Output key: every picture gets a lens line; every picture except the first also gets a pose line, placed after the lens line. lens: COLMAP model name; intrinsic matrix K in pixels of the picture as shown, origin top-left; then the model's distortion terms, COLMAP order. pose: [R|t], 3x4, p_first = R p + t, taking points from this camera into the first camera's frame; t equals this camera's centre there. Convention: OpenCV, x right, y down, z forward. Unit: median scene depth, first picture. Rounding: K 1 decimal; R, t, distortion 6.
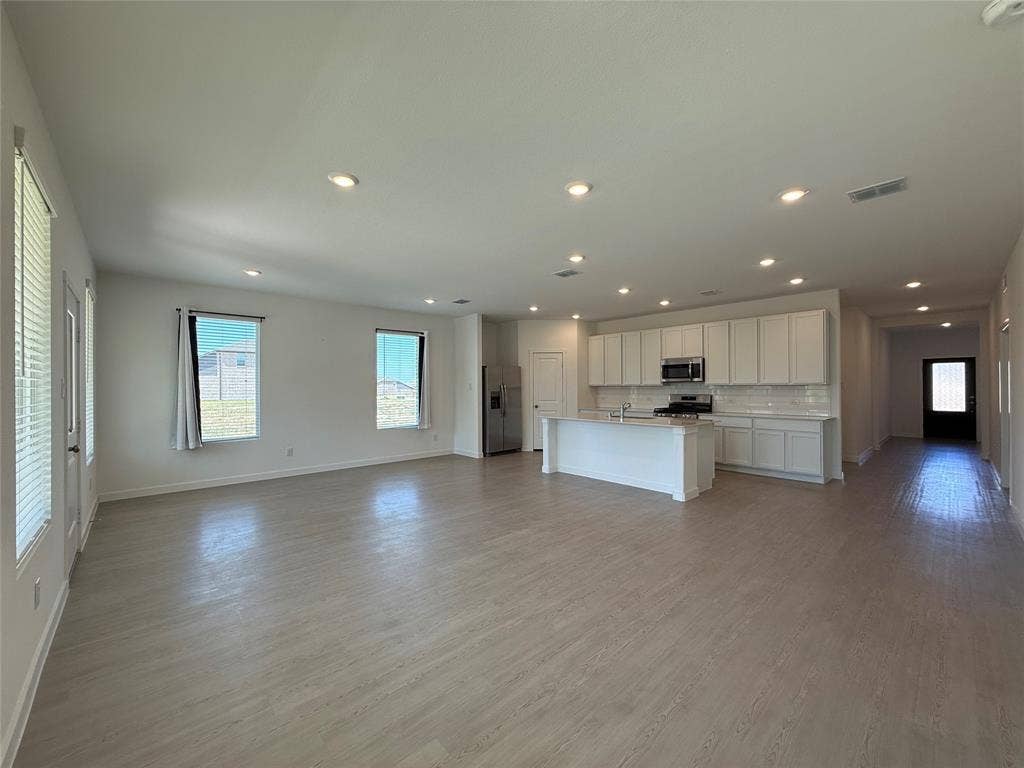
lens RADIAL K [[410.5, 0, 515.6], [0, 410.5, 384.8], [0, 0, 1]] dist [-0.002197, 0.000106]
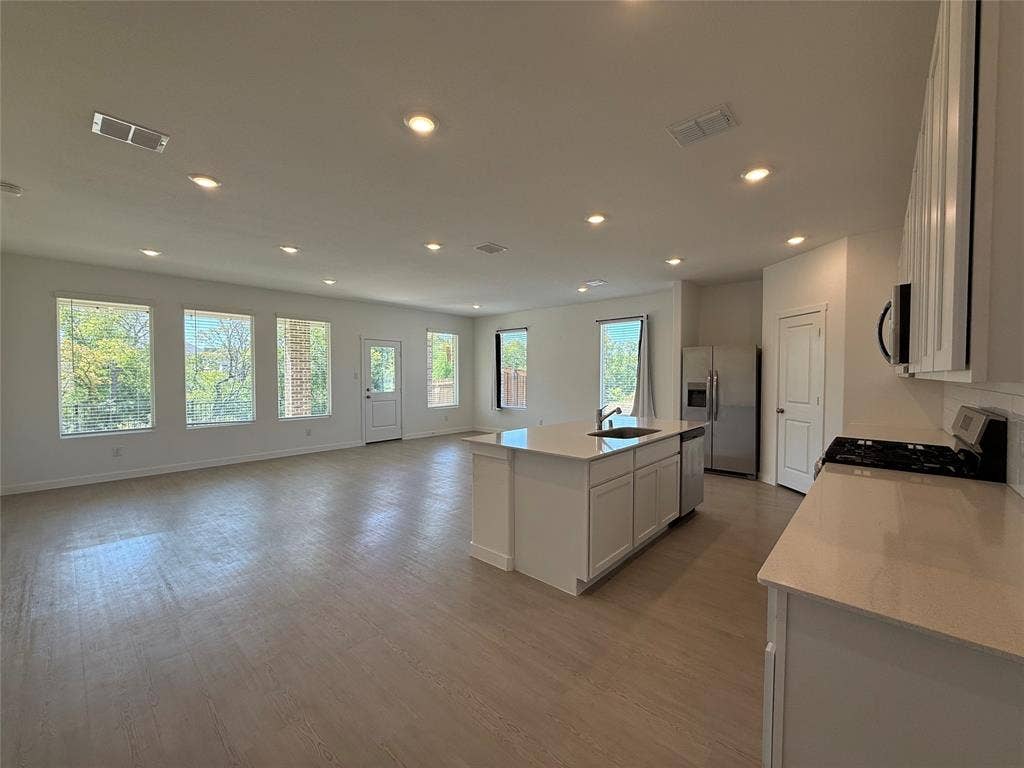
lens RADIAL K [[410.5, 0, 511.4], [0, 410.5, 383.2], [0, 0, 1]] dist [-0.002197, 0.000106]
pose [[0.094289, 0.024263, -0.995249, 0.681042], [0.000237, 0.999702, 0.024394, -0.000927], [0.995545, -0.002536, 0.094255, 0.648672]]
